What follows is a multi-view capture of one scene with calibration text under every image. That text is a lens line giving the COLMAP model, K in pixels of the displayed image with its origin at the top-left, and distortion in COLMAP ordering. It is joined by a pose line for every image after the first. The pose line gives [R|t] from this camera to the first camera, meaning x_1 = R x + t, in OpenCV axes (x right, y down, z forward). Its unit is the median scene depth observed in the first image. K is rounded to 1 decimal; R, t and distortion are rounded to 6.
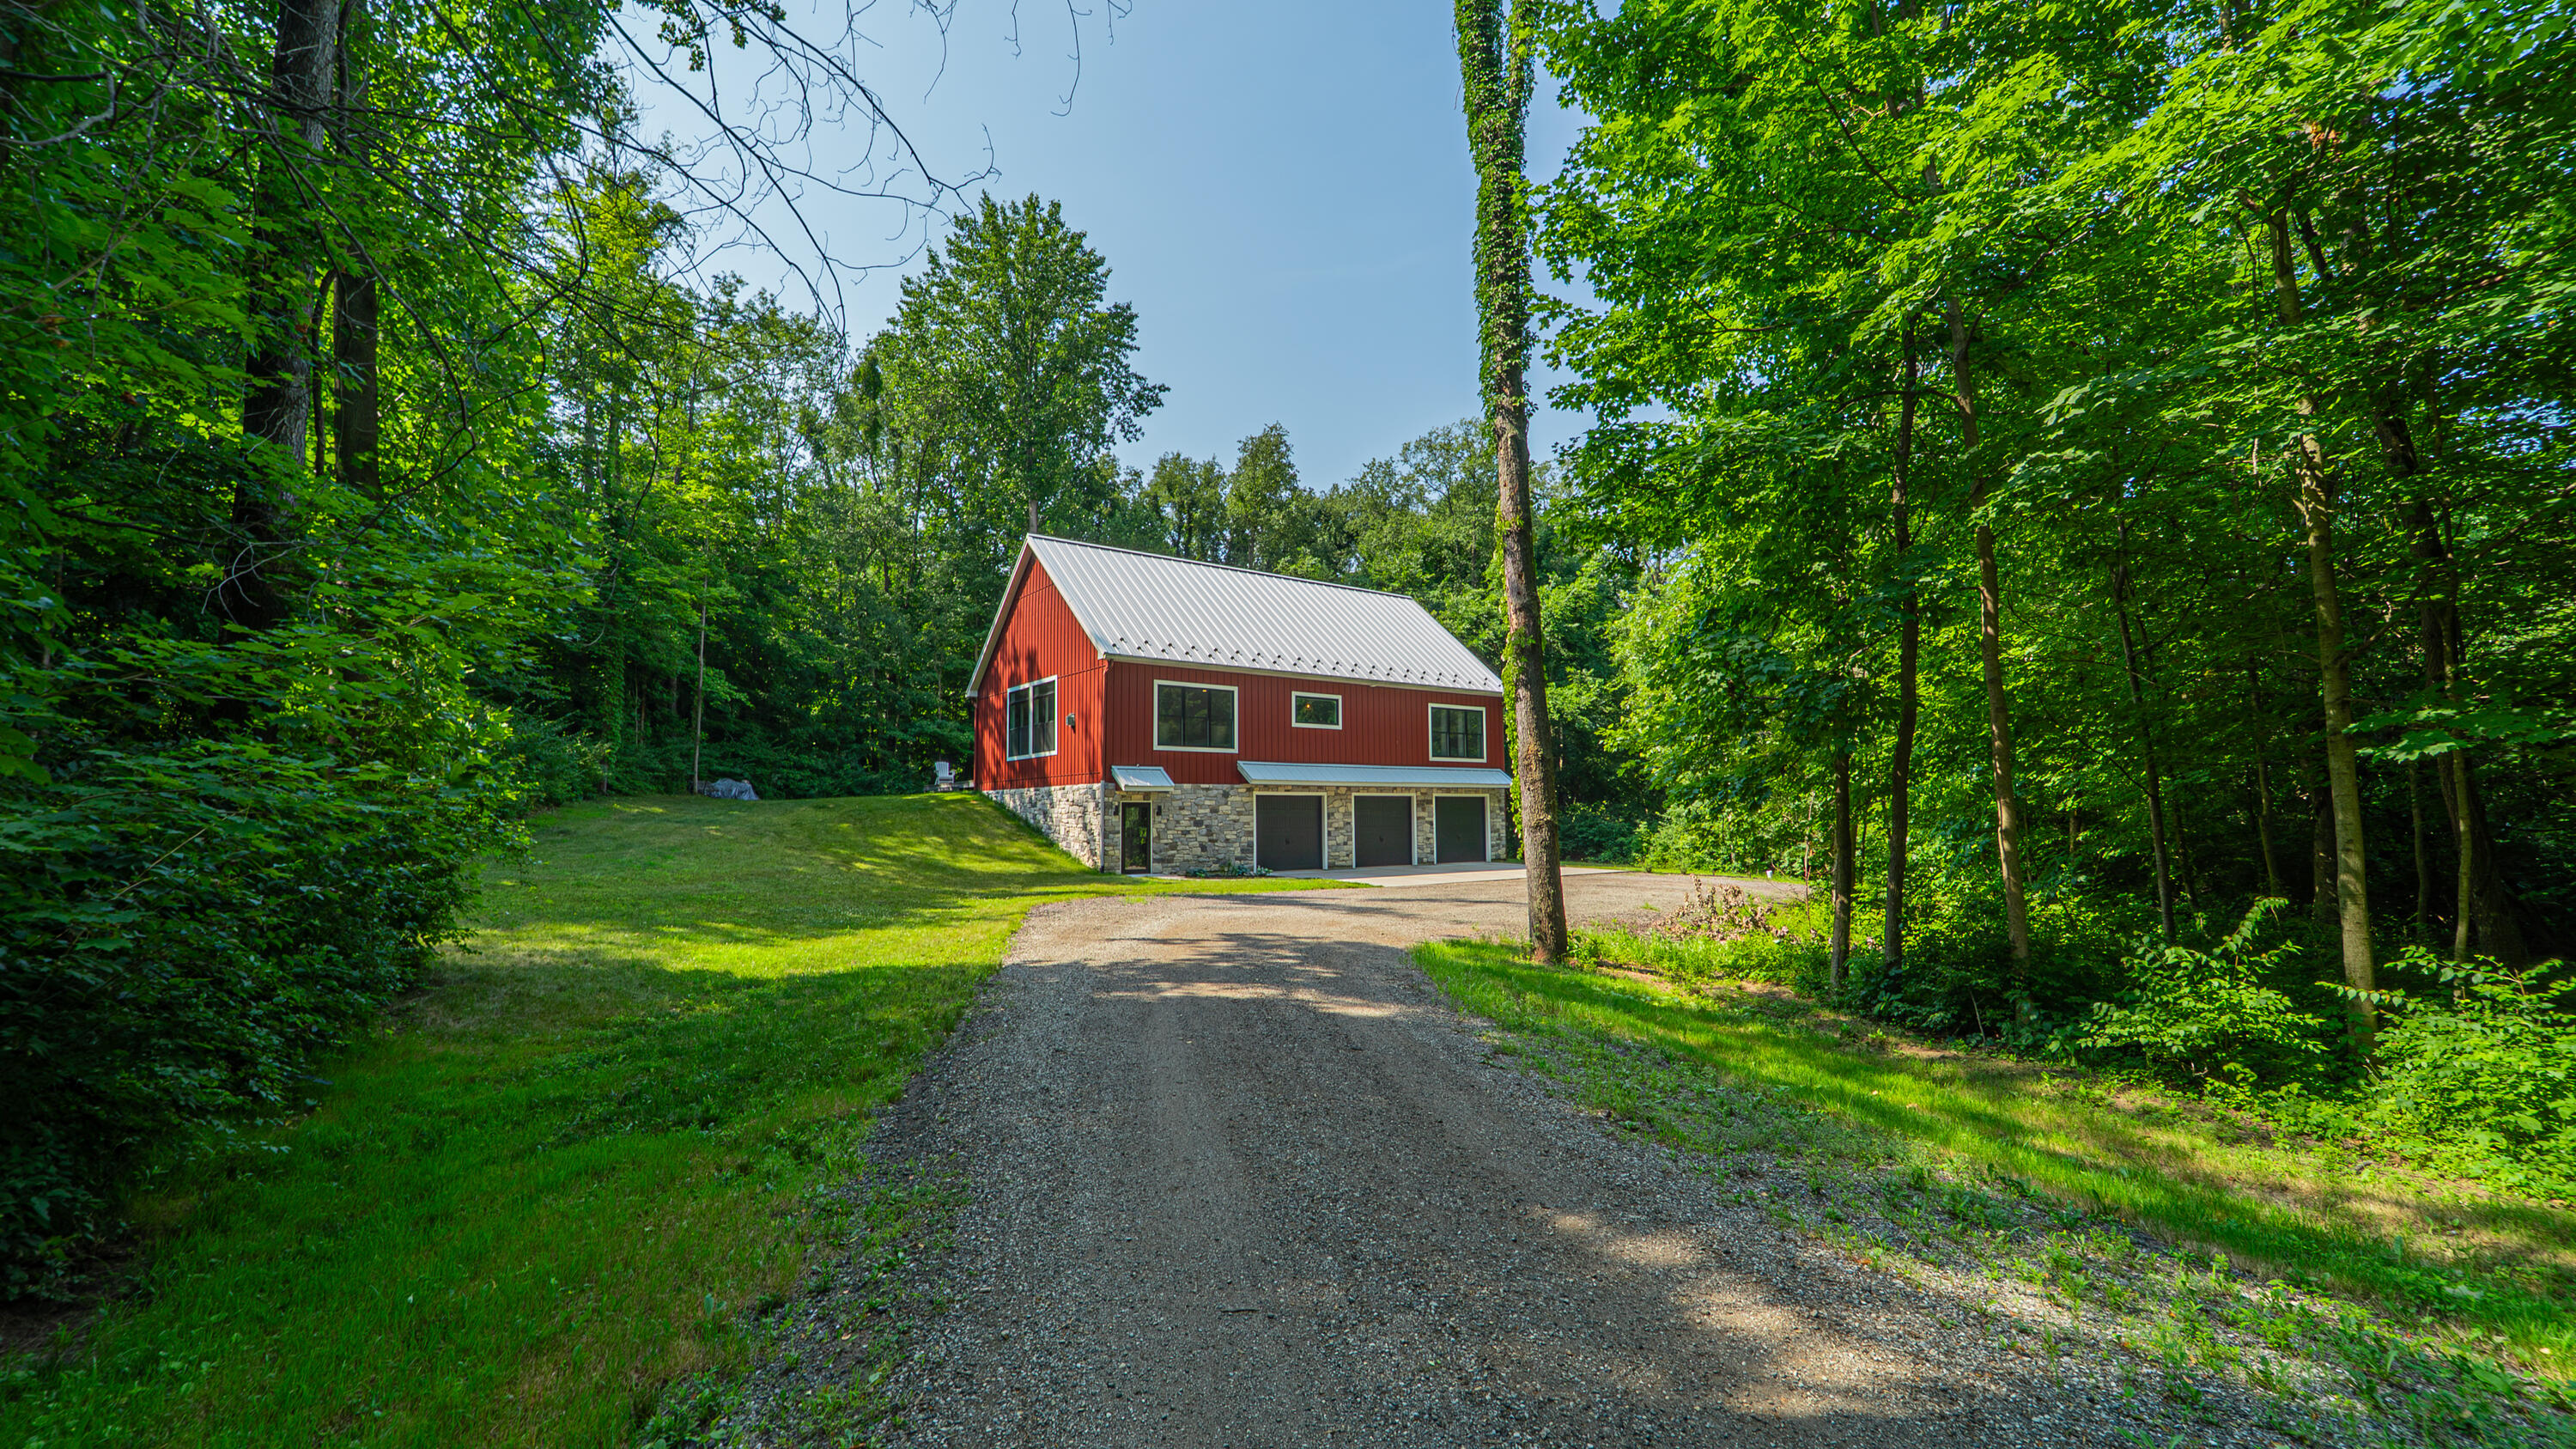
lens RADIAL K [[1022.4, 0, 1290.7], [0, 1022.4, 731.7], [0, 0, 1]] dist [-0.000813, 0.000004]
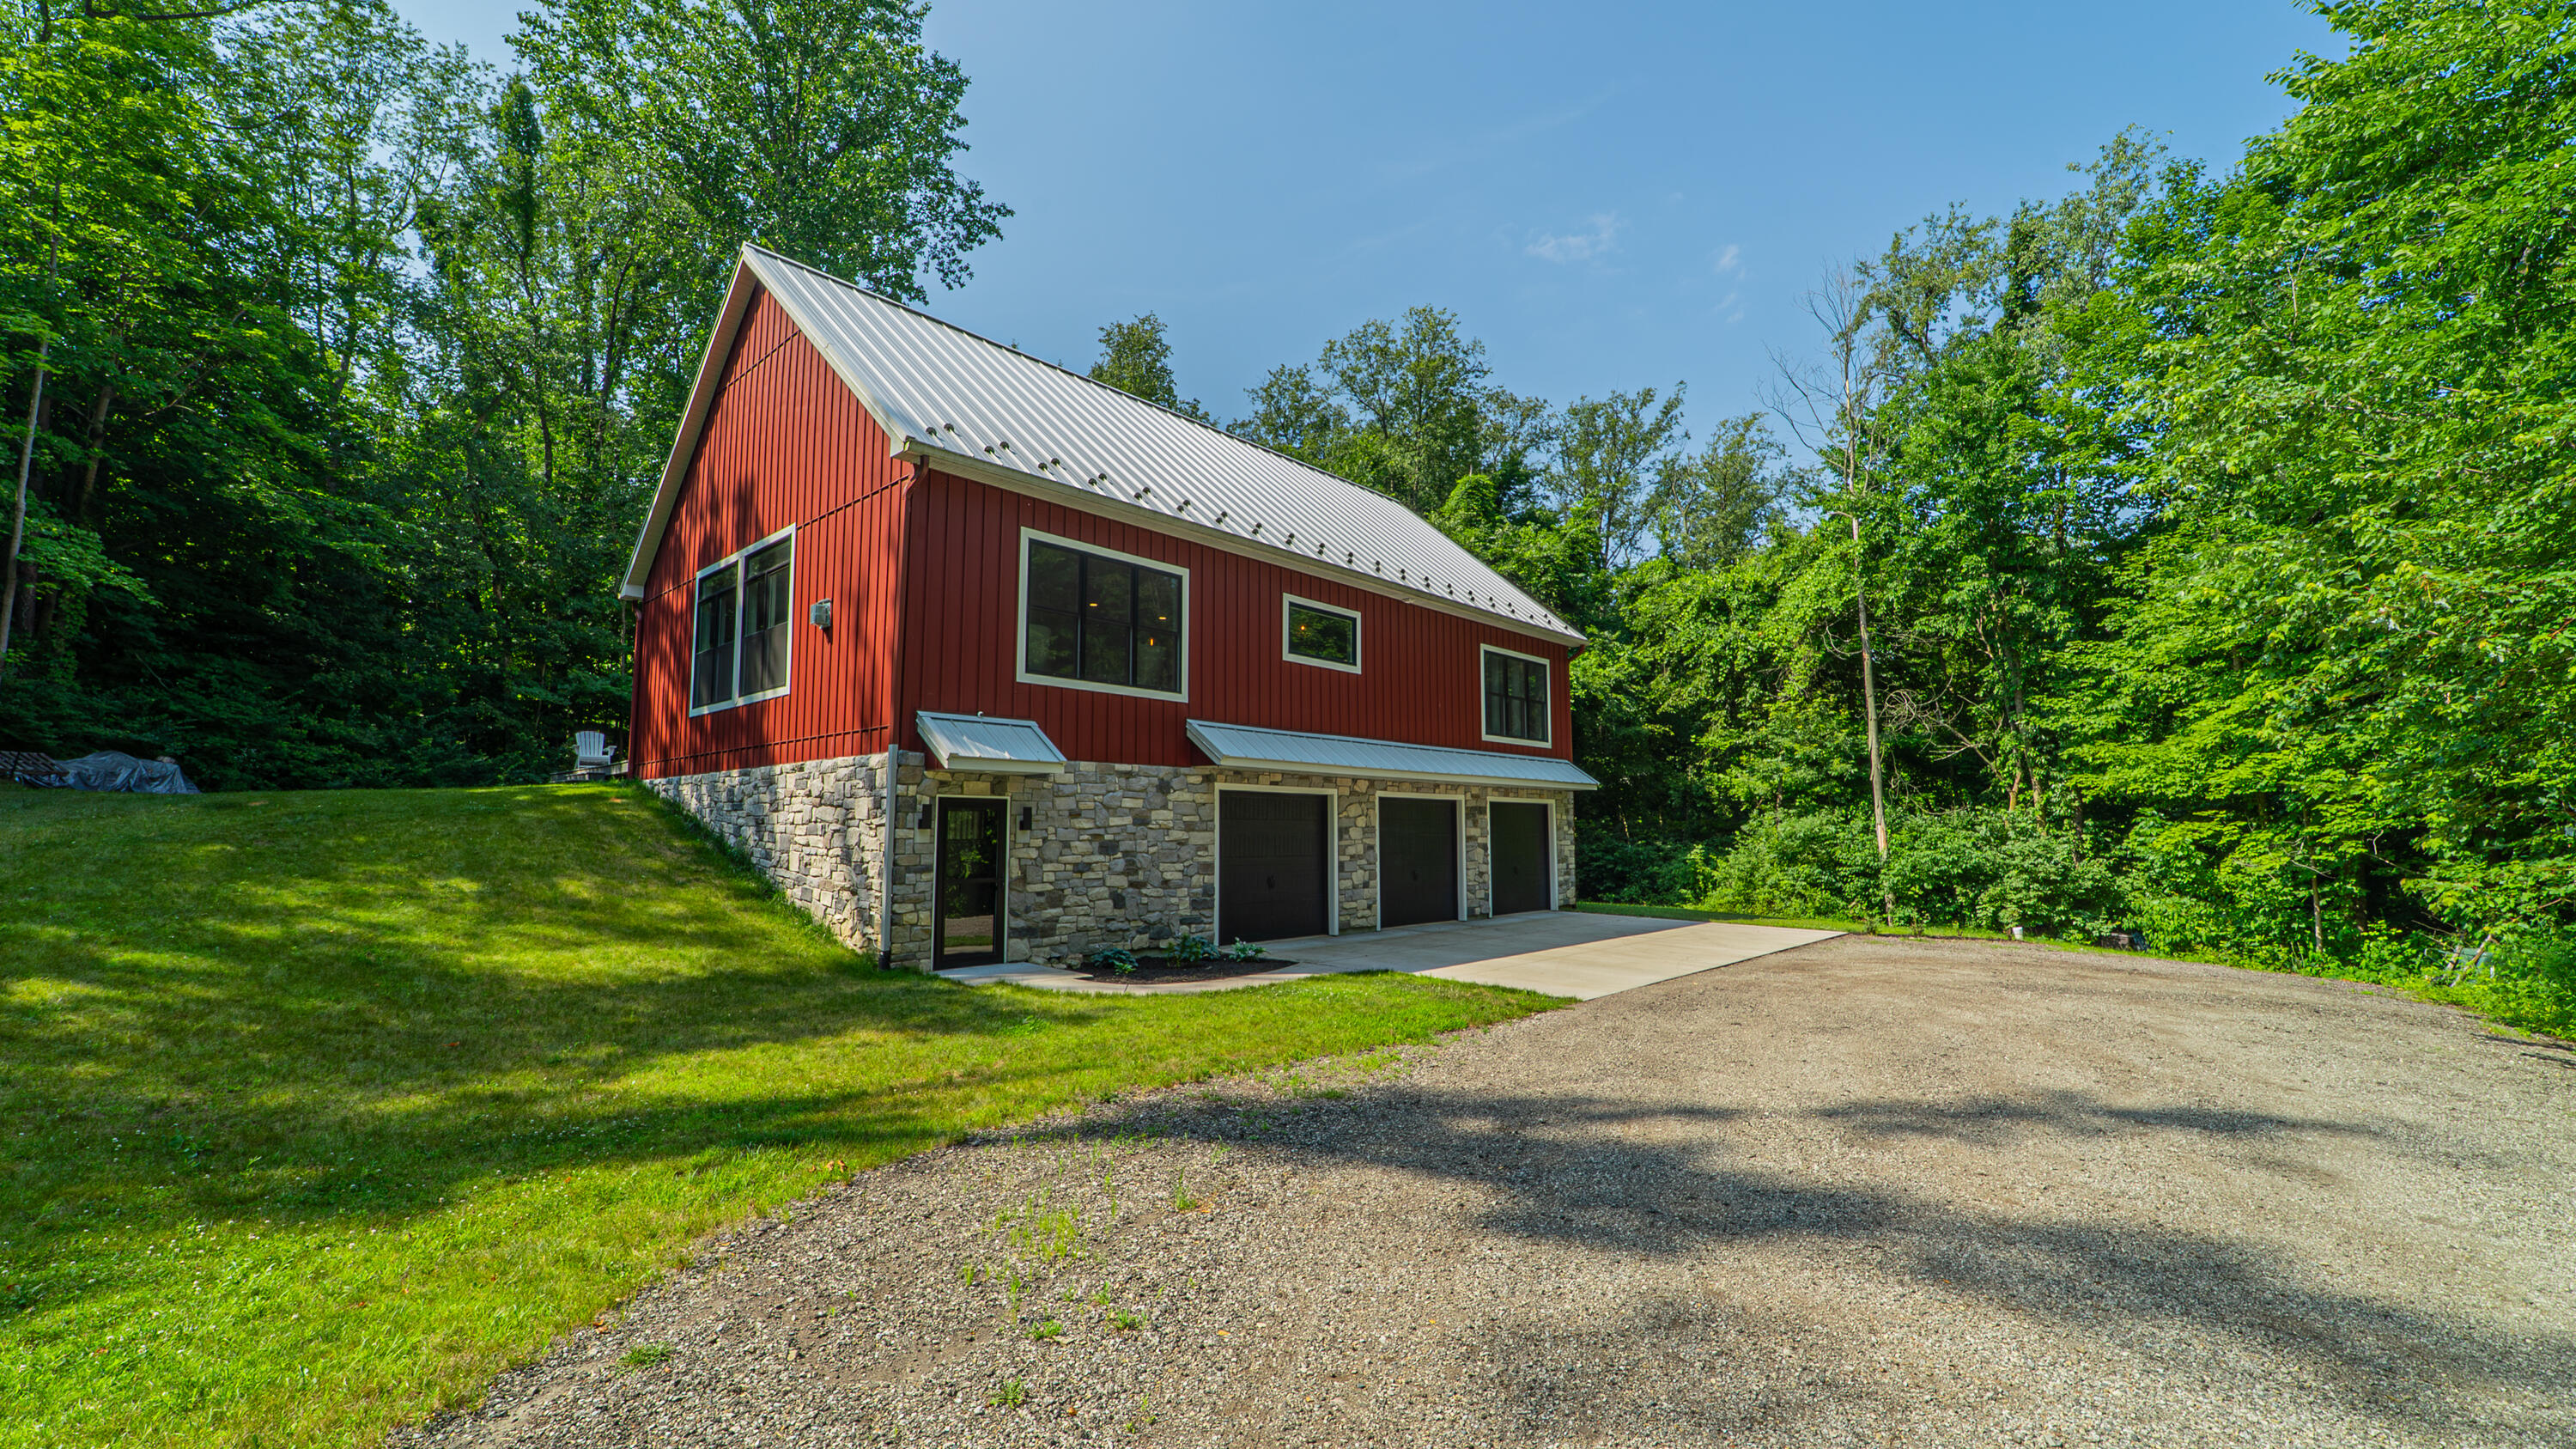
lens RADIAL K [[1022.4, 0, 1290.7], [0, 1022.4, 731.7], [0, 0, 1]] dist [-0.000813, 0.000004]
pose [[0.982327, 0.025250, 0.185464, -0.092368], [-0.021934, 0.999561, -0.019911, 0.042712], [-0.185885, 0.015491, 0.982449, 0.505694]]
